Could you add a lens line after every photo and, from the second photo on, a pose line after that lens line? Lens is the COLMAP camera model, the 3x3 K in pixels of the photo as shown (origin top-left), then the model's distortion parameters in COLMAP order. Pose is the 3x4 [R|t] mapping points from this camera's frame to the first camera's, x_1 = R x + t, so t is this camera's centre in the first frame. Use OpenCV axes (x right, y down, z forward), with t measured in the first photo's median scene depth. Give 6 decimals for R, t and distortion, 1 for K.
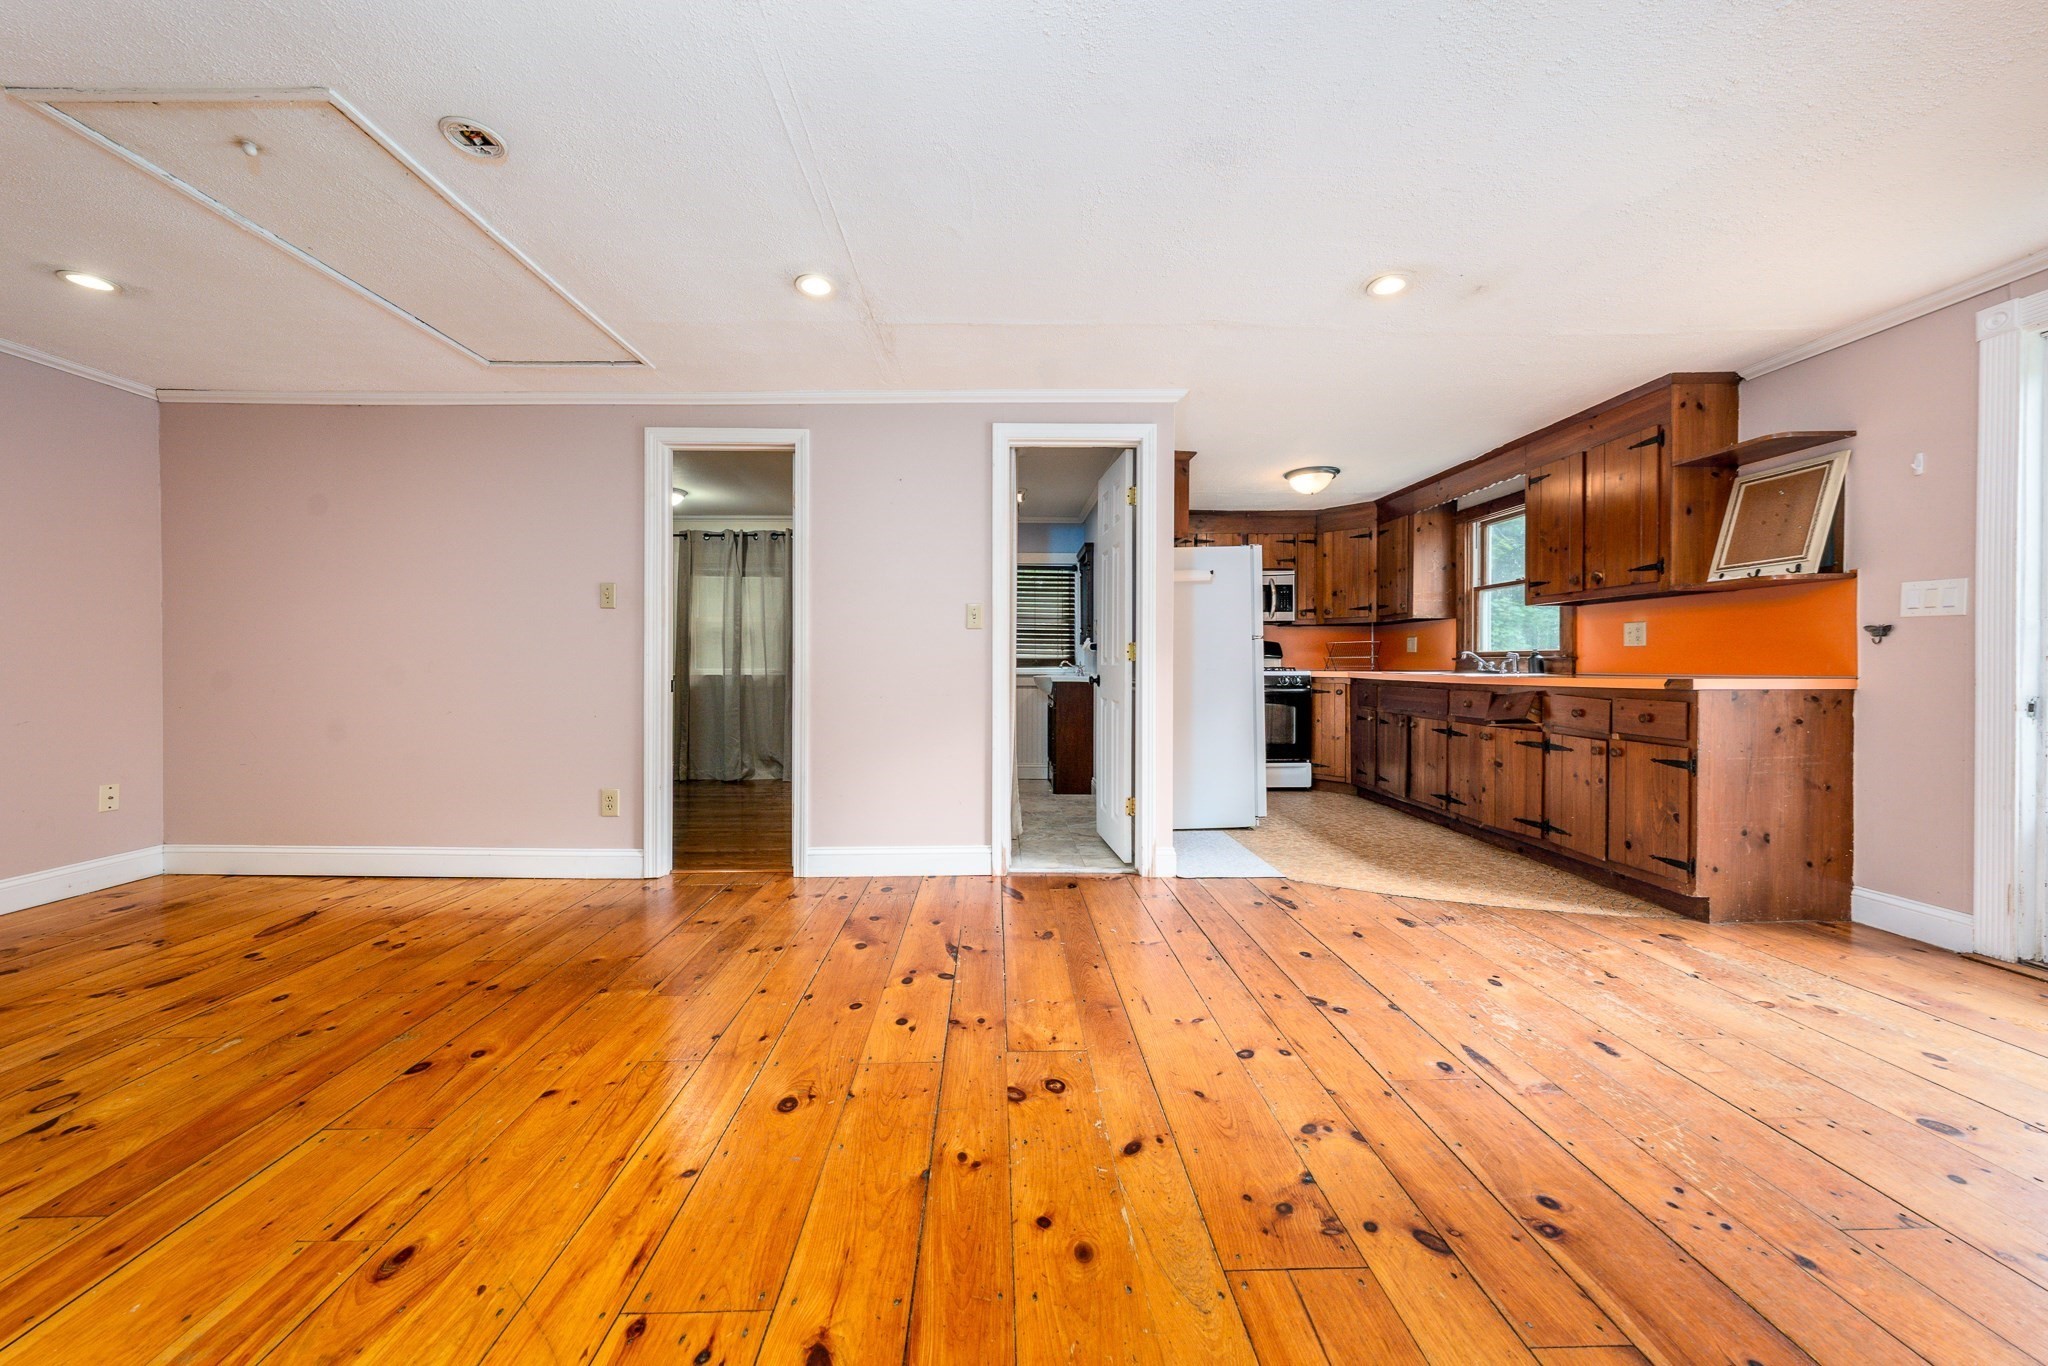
lens RADIAL K [[701.5, 0, 1005.9], [0, 701.5, 662.9], [0, 0, 1]] dist [-0.002160, -0.001055]
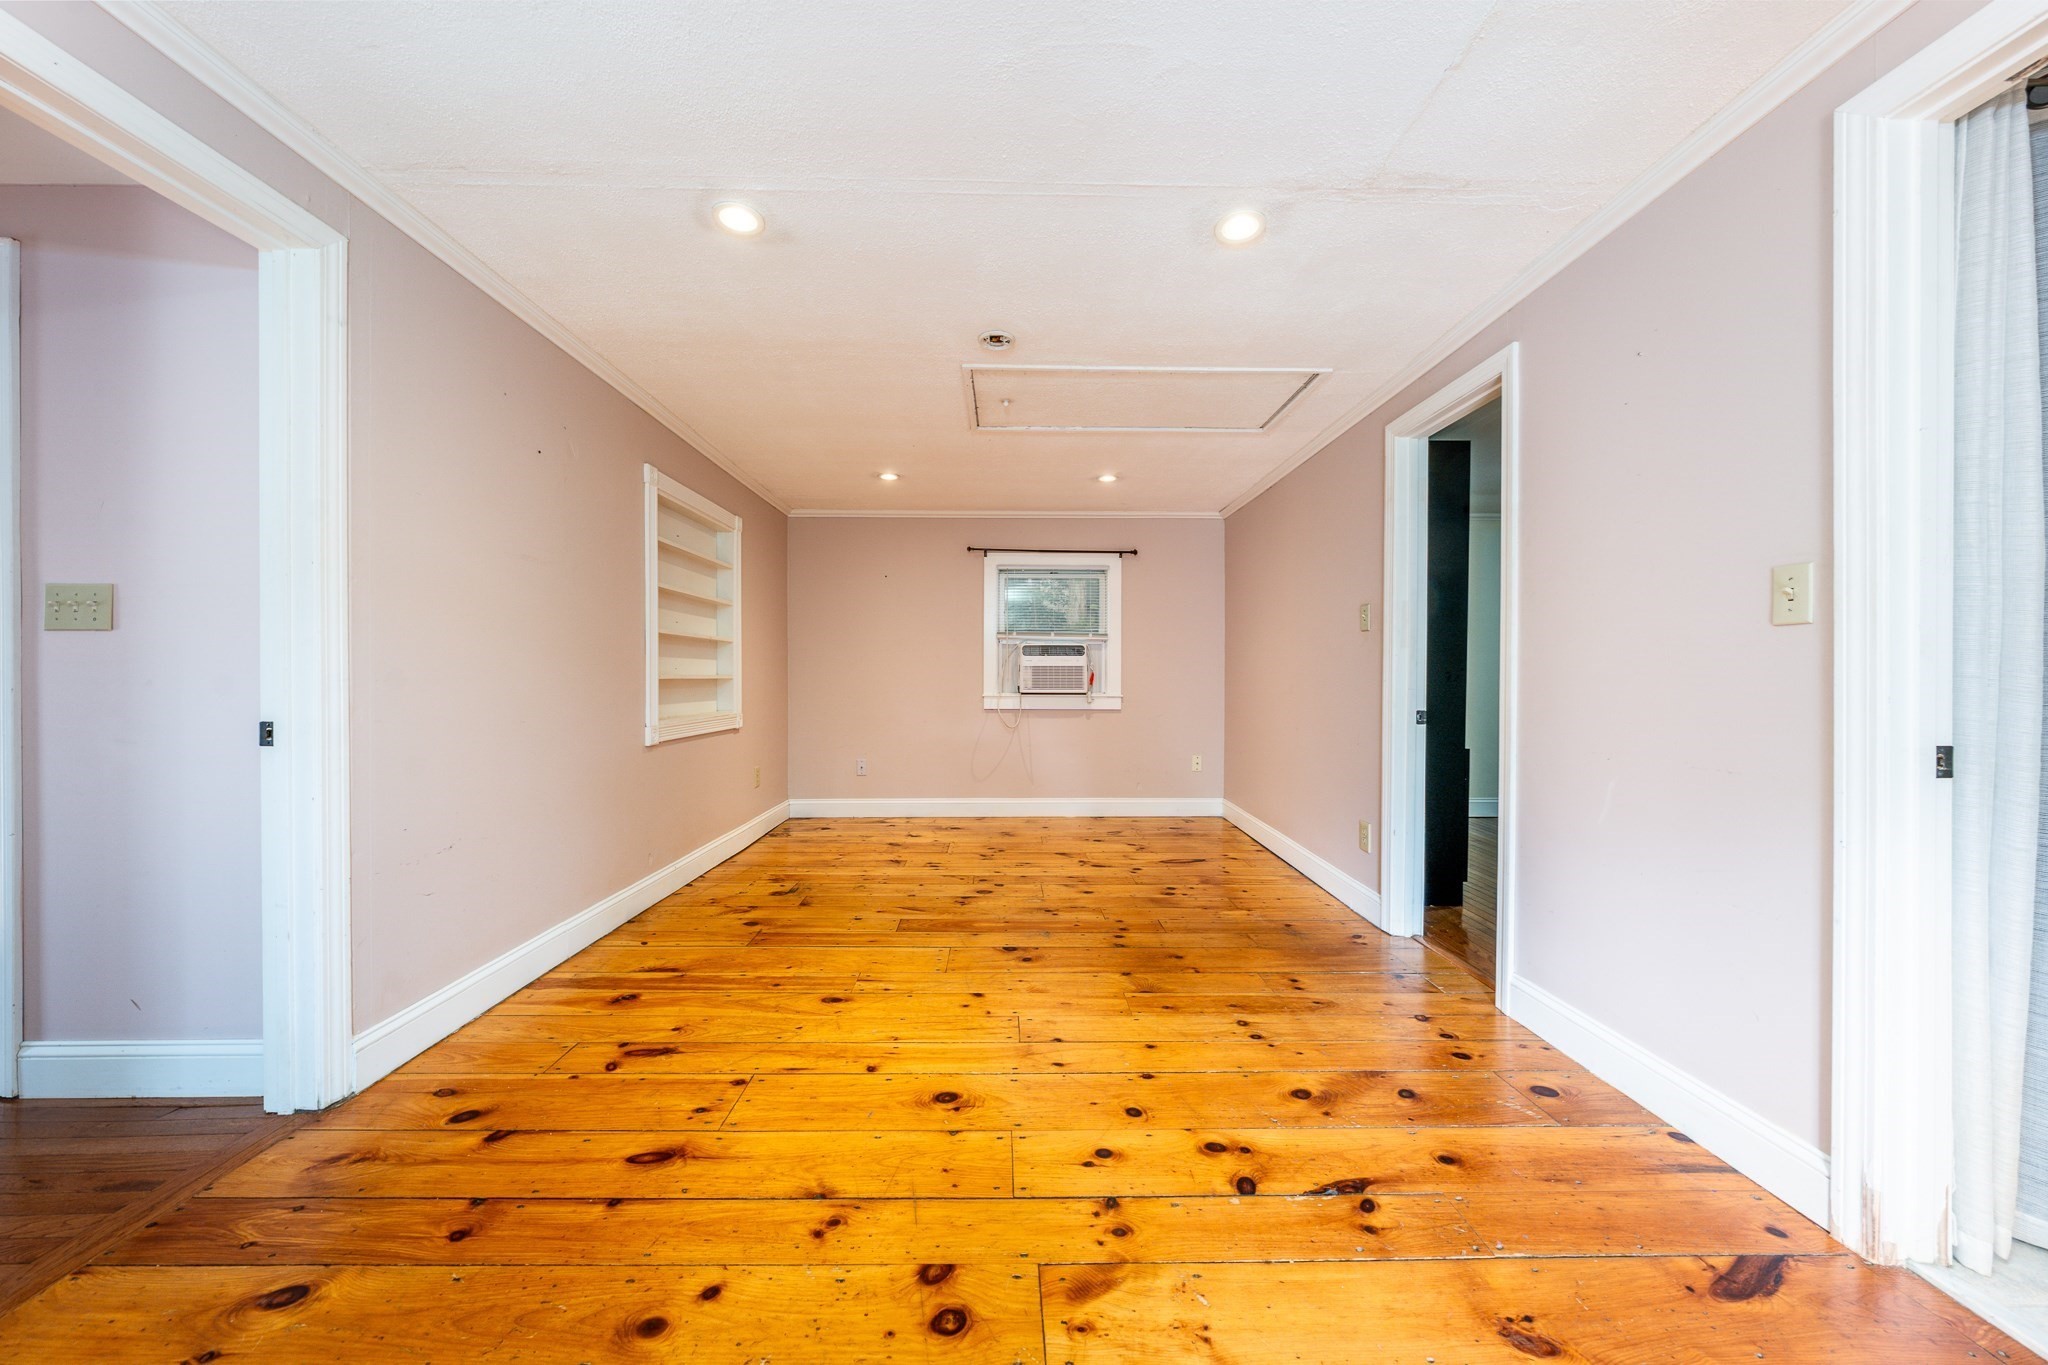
lens RADIAL K [[701.5, 0, 991.0], [0, 701.5, 666.0], [0, 0, 1]] dist [-0.002160, -0.001055]
pose [[-0.003914, -0.007967, -0.999961, 0.385831], [-0.003774, 0.999961, -0.007952, -0.017761], [0.999985, 0.003742, -0.003944, 0.522552]]
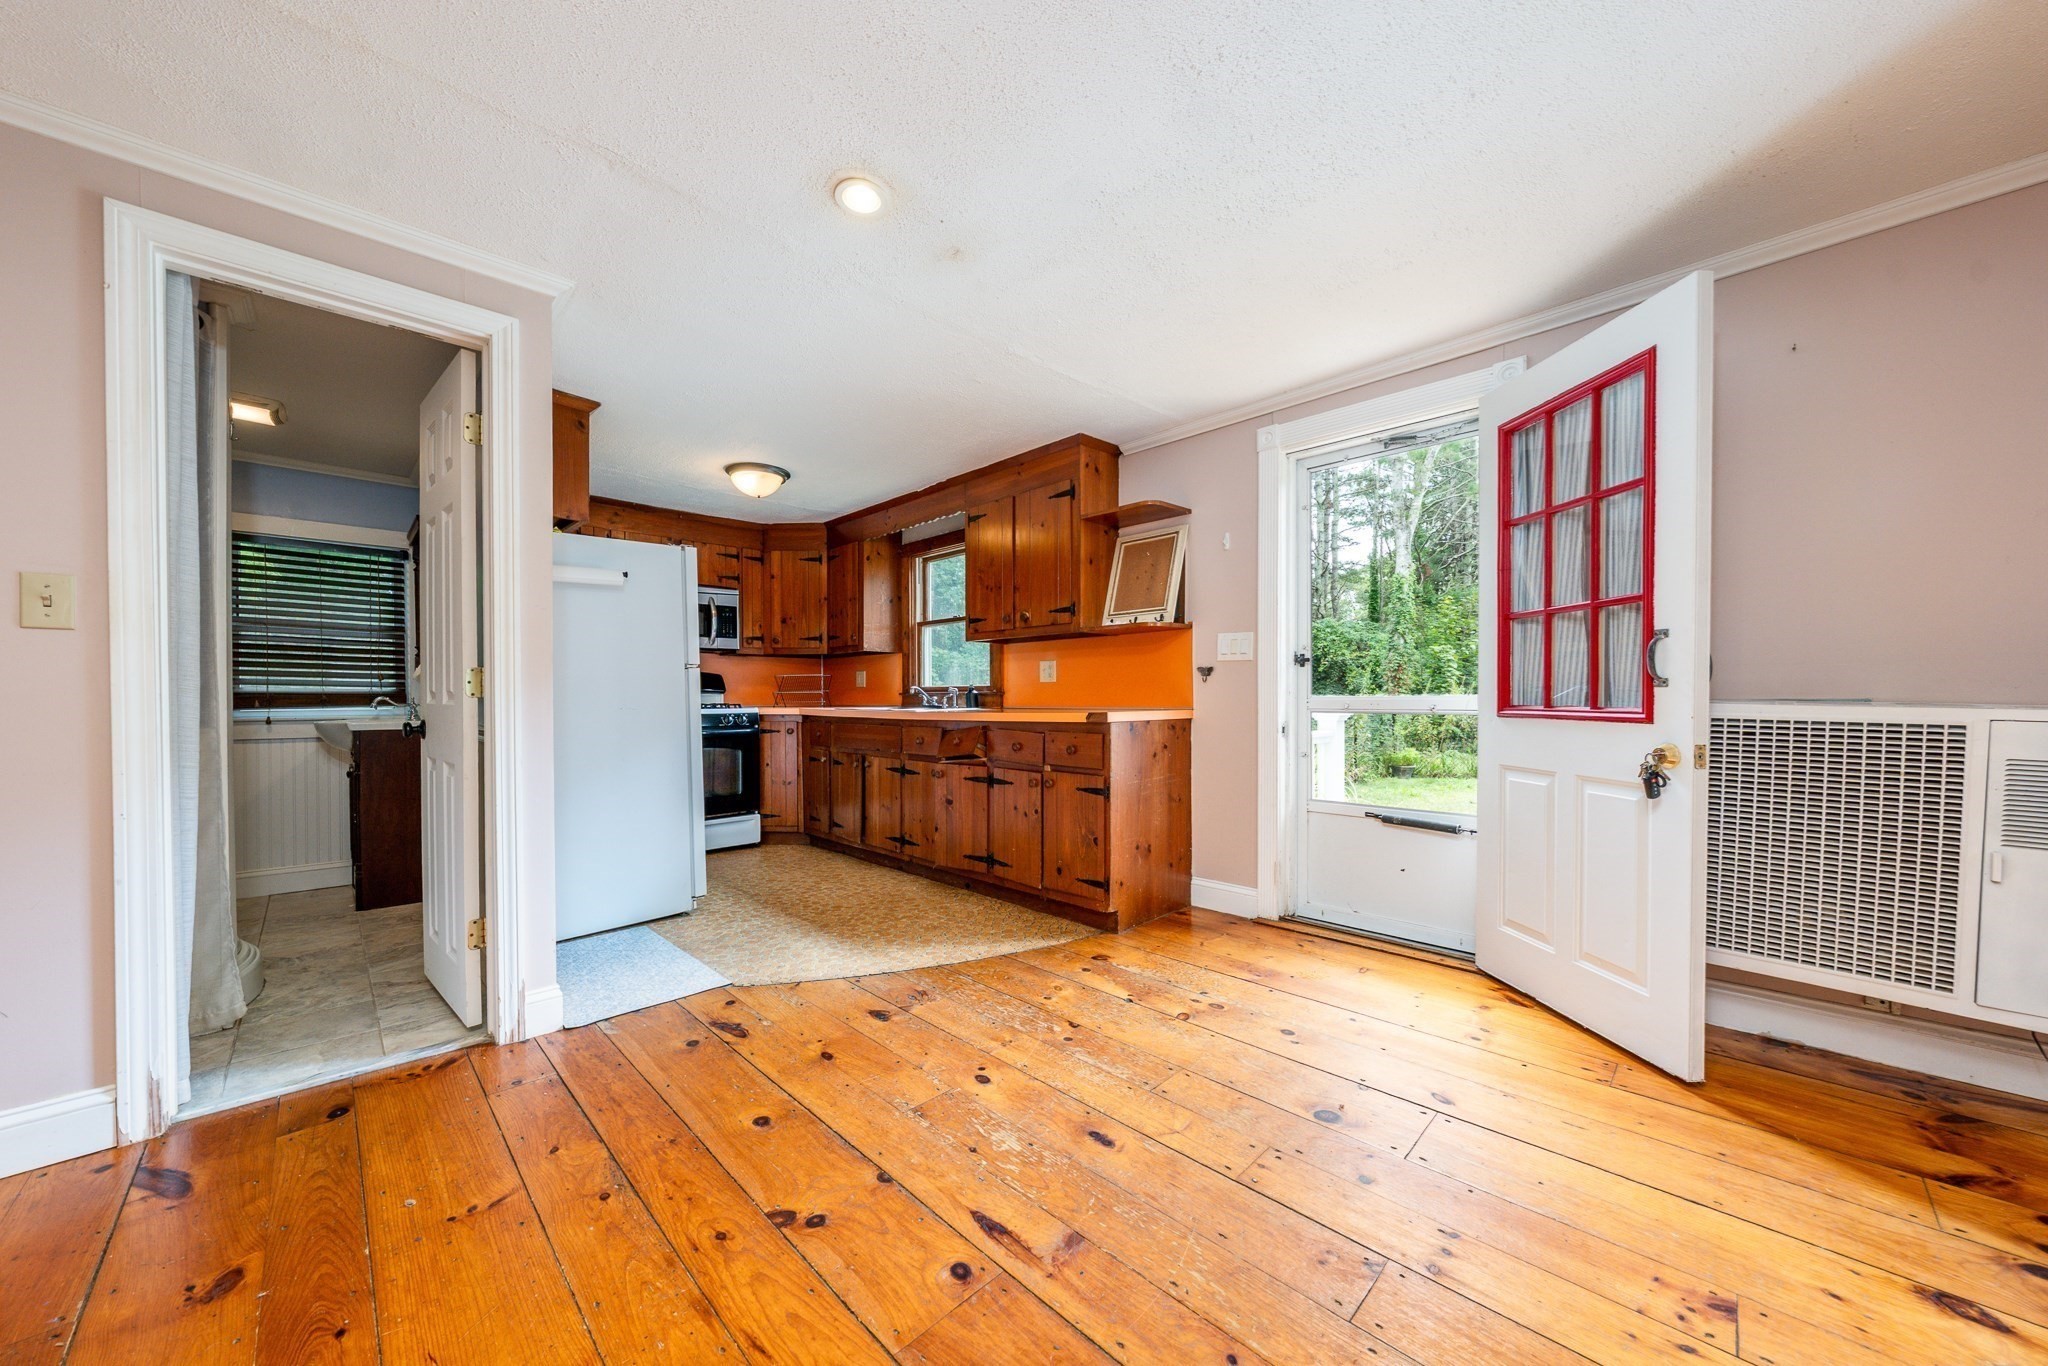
lens RADIAL K [[701.5, 0, 1023.1], [0, 701.5, 706.5], [0, 0, 1]] dist [-0.002160, -0.001055]
pose [[0.714354, -0.013733, 0.699650, 0.098294], [0.004202, 0.999874, 0.015335, -0.002720], [-0.699772, -0.008014, 0.714321, 0.241411]]
